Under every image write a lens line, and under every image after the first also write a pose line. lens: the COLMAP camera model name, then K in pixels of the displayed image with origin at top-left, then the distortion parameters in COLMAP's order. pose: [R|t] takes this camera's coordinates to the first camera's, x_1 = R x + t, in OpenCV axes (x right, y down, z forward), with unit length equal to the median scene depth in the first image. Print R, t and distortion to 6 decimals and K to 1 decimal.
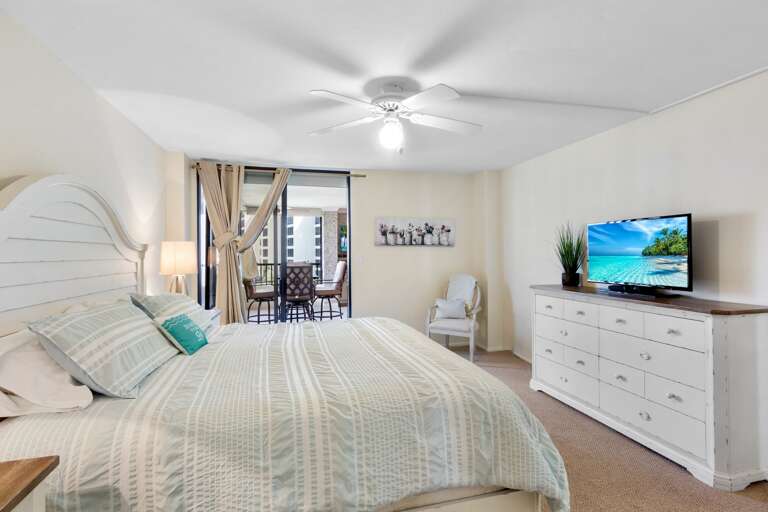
lens RADIAL K [[385.1, 0, 384.3], [0, 385.1, 251.2], [0, 0, 1]] dist [-0.000055, 0.000578]
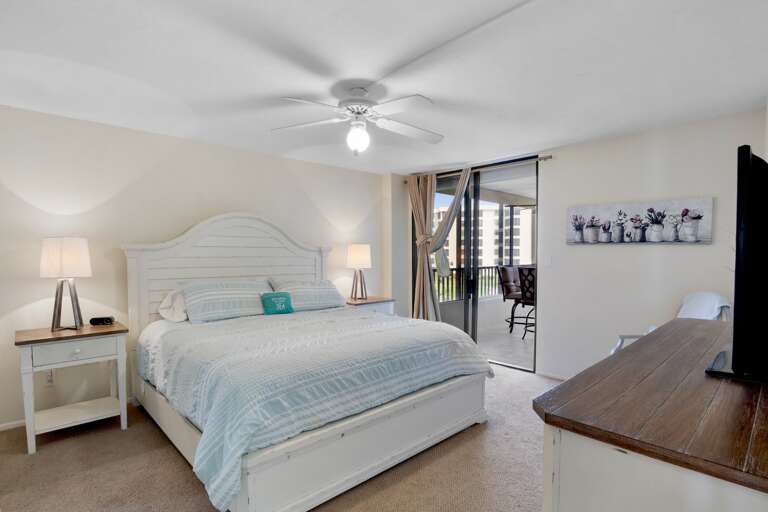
lens RADIAL K [[385.1, 0, 381.9], [0, 385.1, 260.7], [0, 0, 1]] dist [-0.000055, 0.000578]
pose [[0.455949, 0.031051, -0.889464, 0.488697], [0.006521, 0.999248, 0.038227, -0.012909], [0.889982, -0.023230, 0.455403, 0.308091]]
